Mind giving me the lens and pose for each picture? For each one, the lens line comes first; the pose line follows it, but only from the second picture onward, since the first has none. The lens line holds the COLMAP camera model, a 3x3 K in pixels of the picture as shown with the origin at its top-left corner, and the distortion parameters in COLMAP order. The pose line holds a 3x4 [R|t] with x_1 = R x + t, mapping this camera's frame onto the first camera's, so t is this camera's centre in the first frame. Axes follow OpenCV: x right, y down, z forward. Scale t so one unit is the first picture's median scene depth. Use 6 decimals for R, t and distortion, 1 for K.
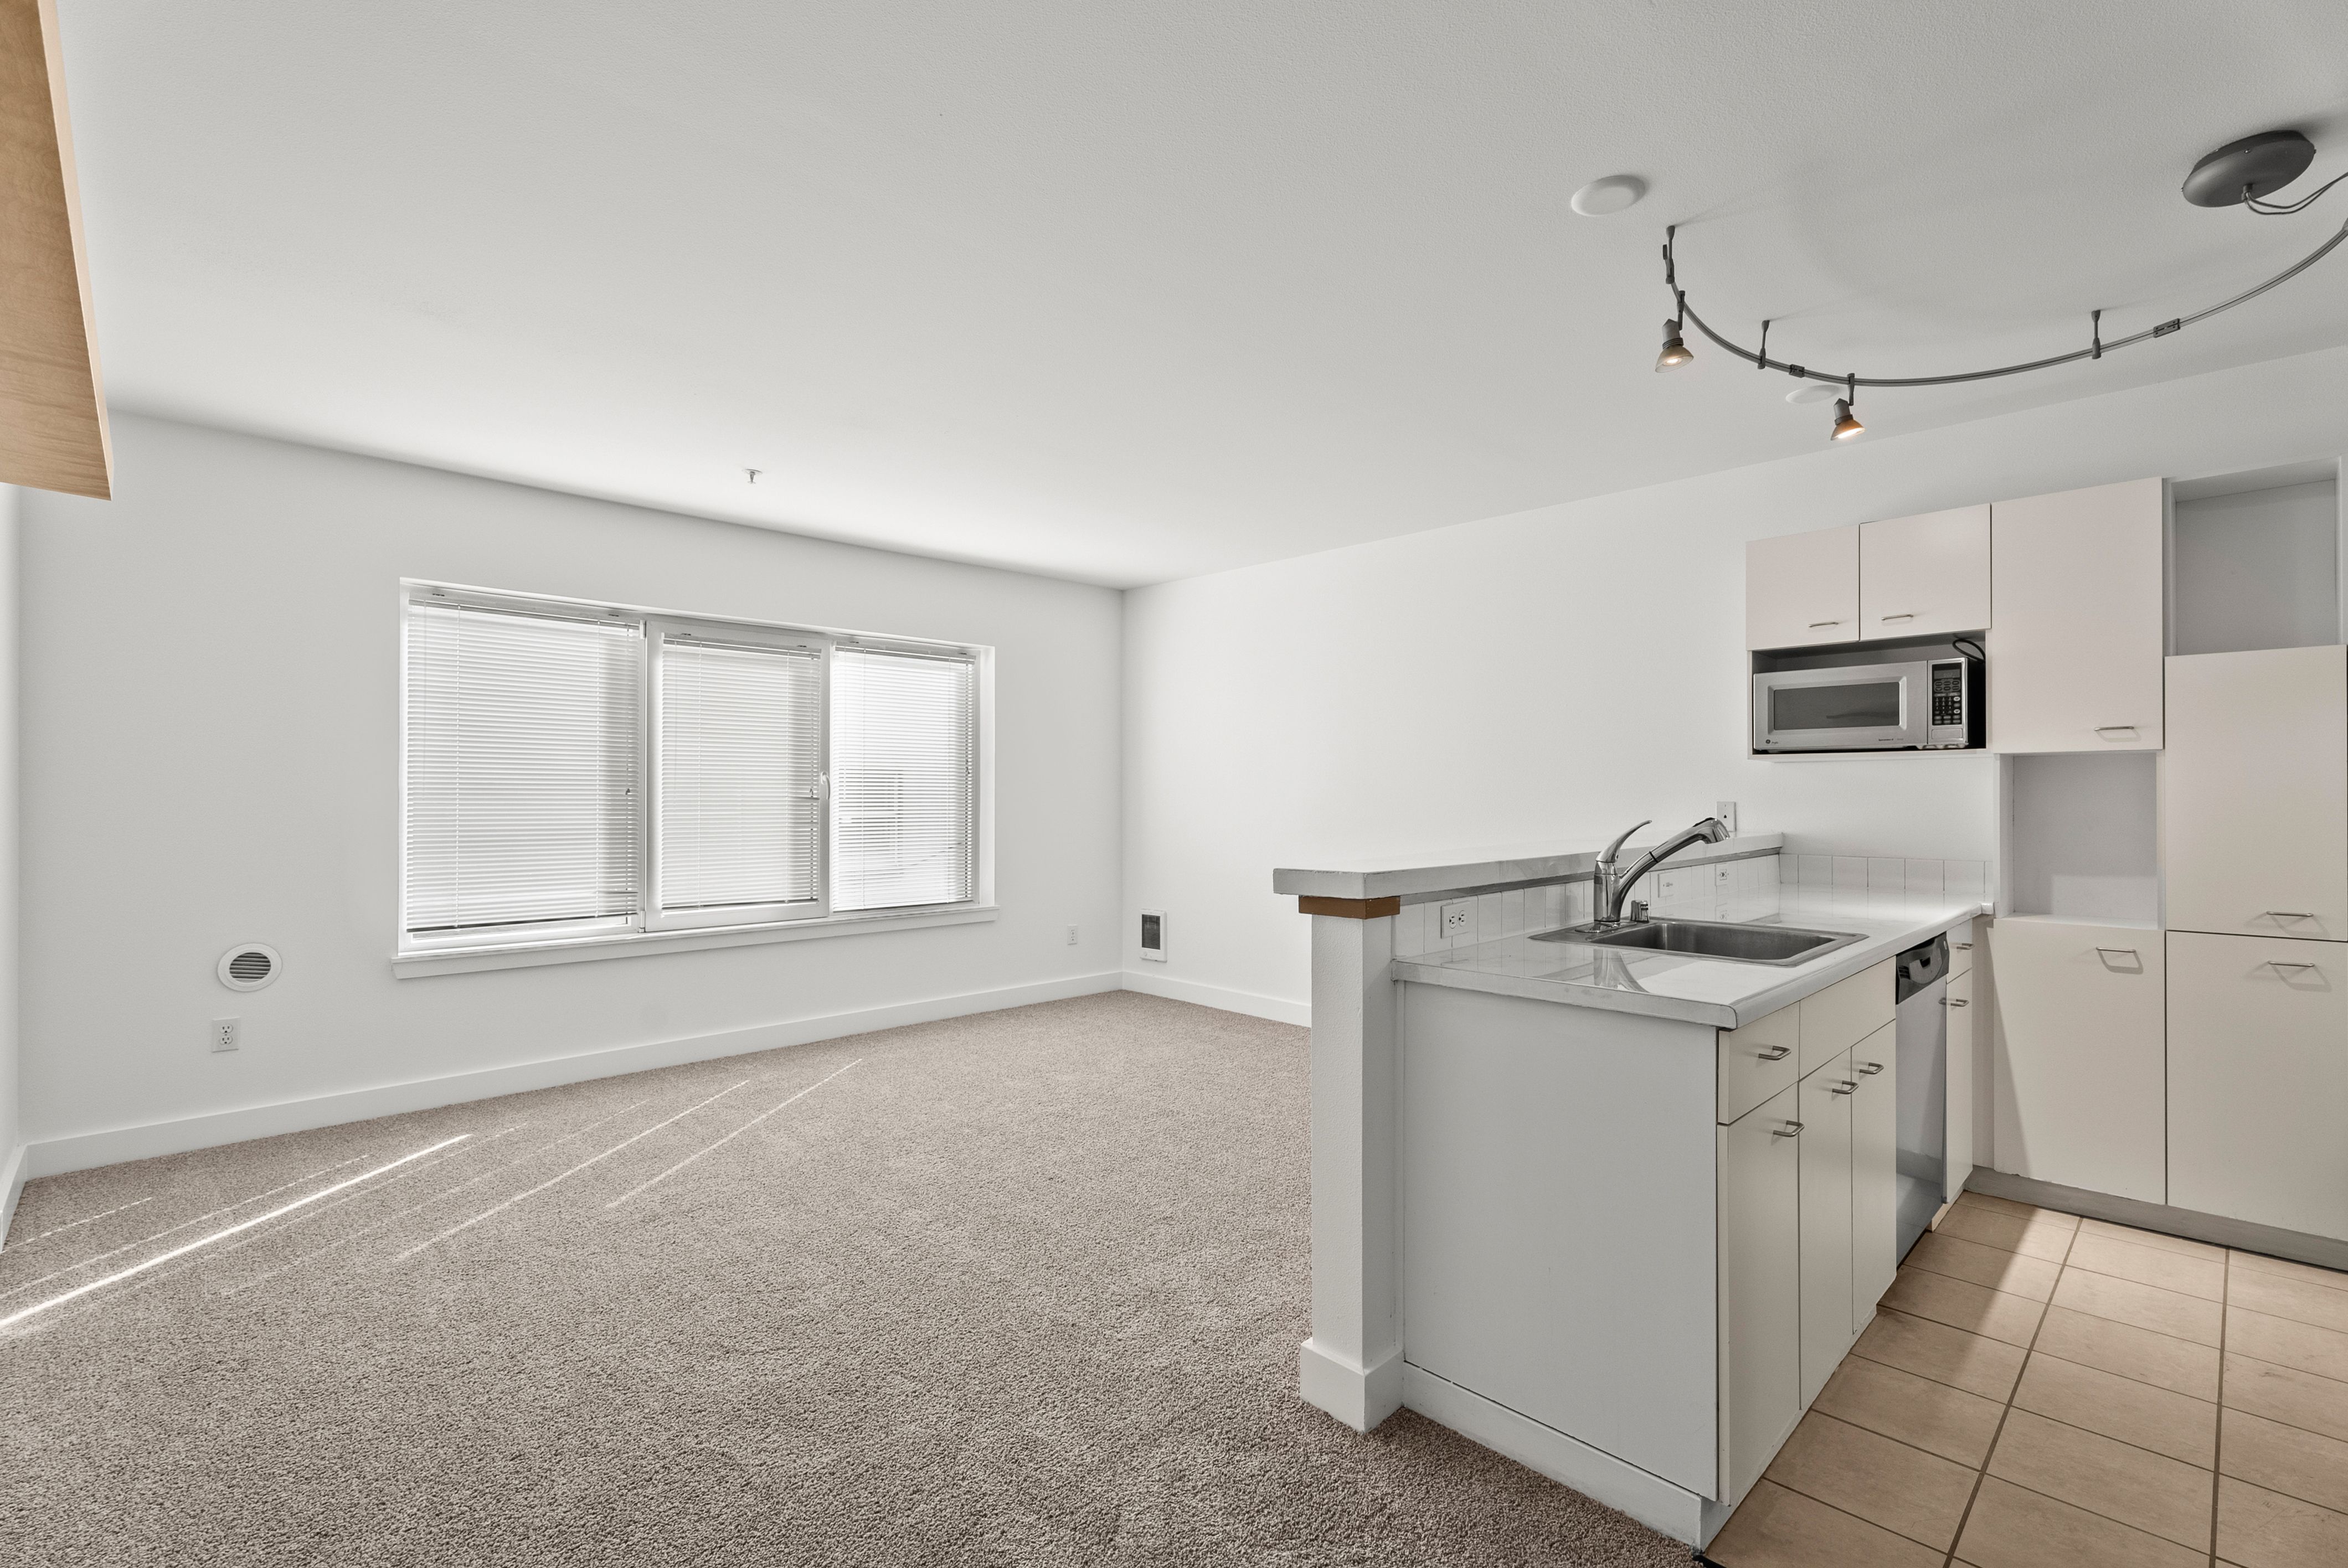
lens RADIAL K [[1047.7, 0, 1175.5], [0, 1047.7, 787.3], [0, 0, 1]] dist [0.003556, -0.003553]
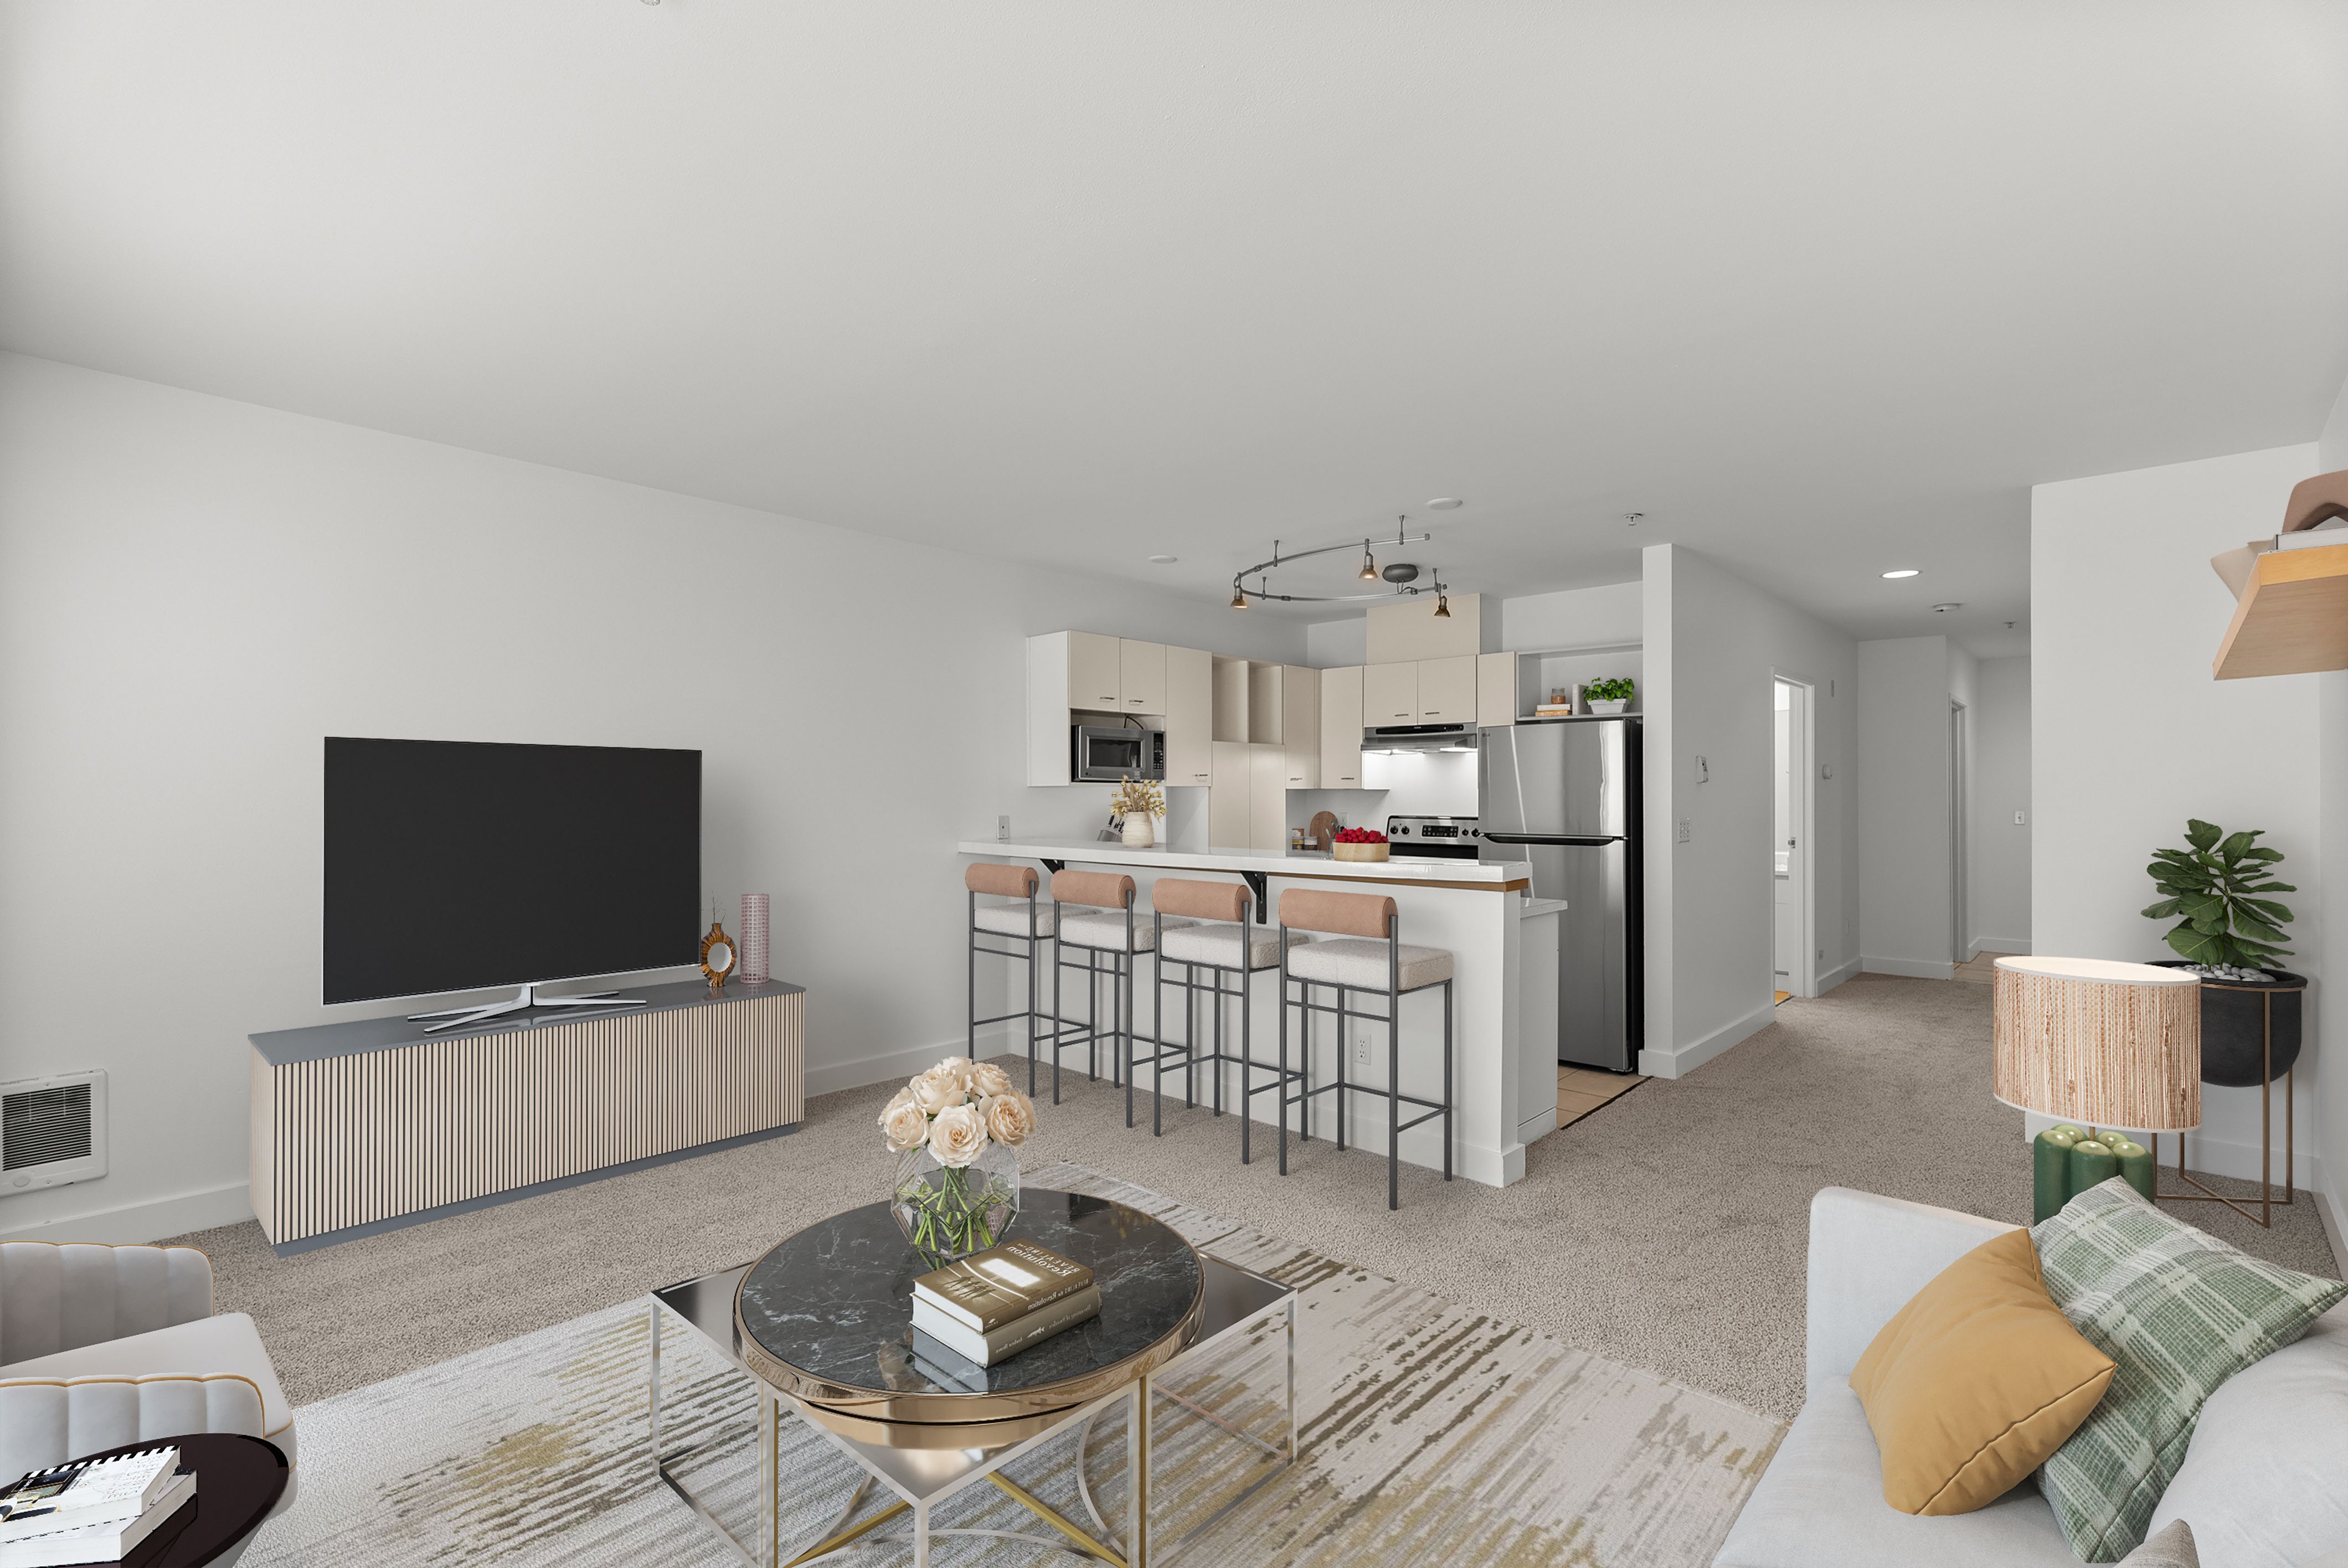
lens RADIAL K [[1047.7, 0, 1182.1], [0, 1047.7, 796.8], [0, 0, 1]] dist [0.003556, -0.003553]
pose [[-0.054094, 0.001592, 0.998535, -1.076117], [-0.003761, 0.999991, -0.001798, -0.011802], [-0.998529, -0.003853, -0.054087, 1.149121]]
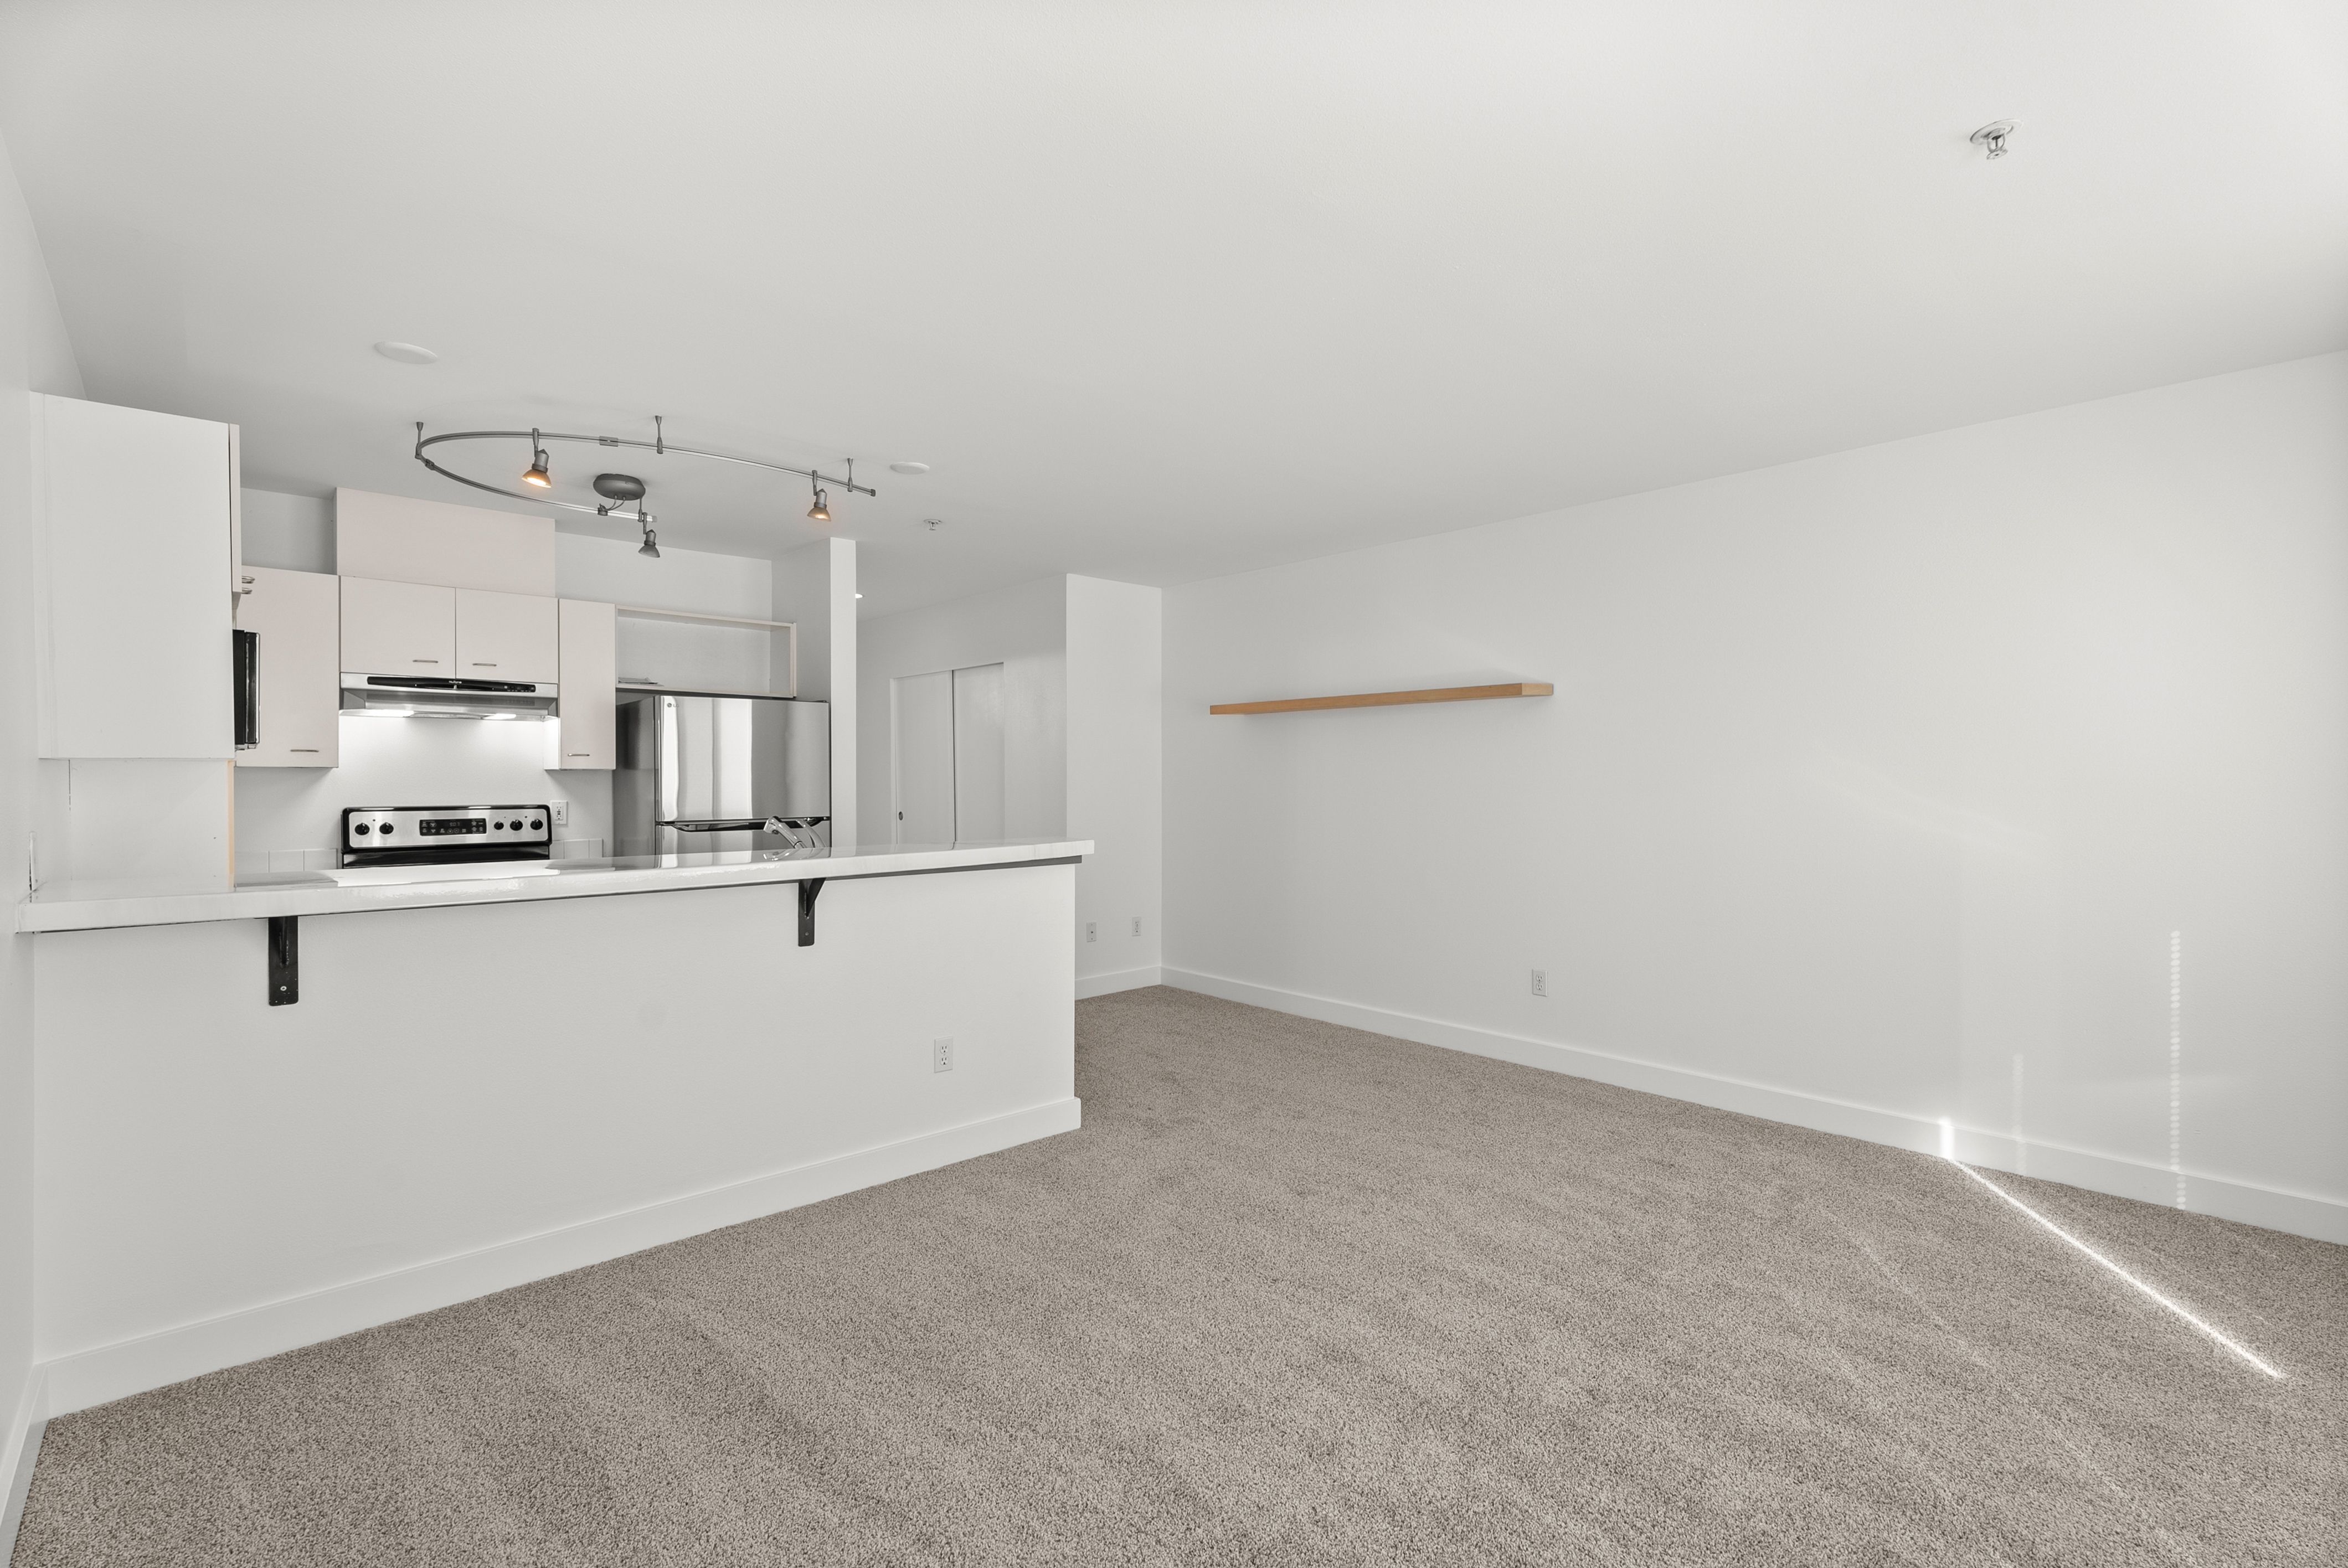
lens RADIAL K [[1047.7, 0, 1171.8], [0, 1047.7, 782.7], [0, 0, 1]] dist [0.003556, -0.003553]
pose [[-0.999102, 0.003772, 0.042202, -0.087644], [0.003986, 0.999980, 0.004990, -0.016215], [-0.042182, 0.005154, -0.999097, 2.023285]]
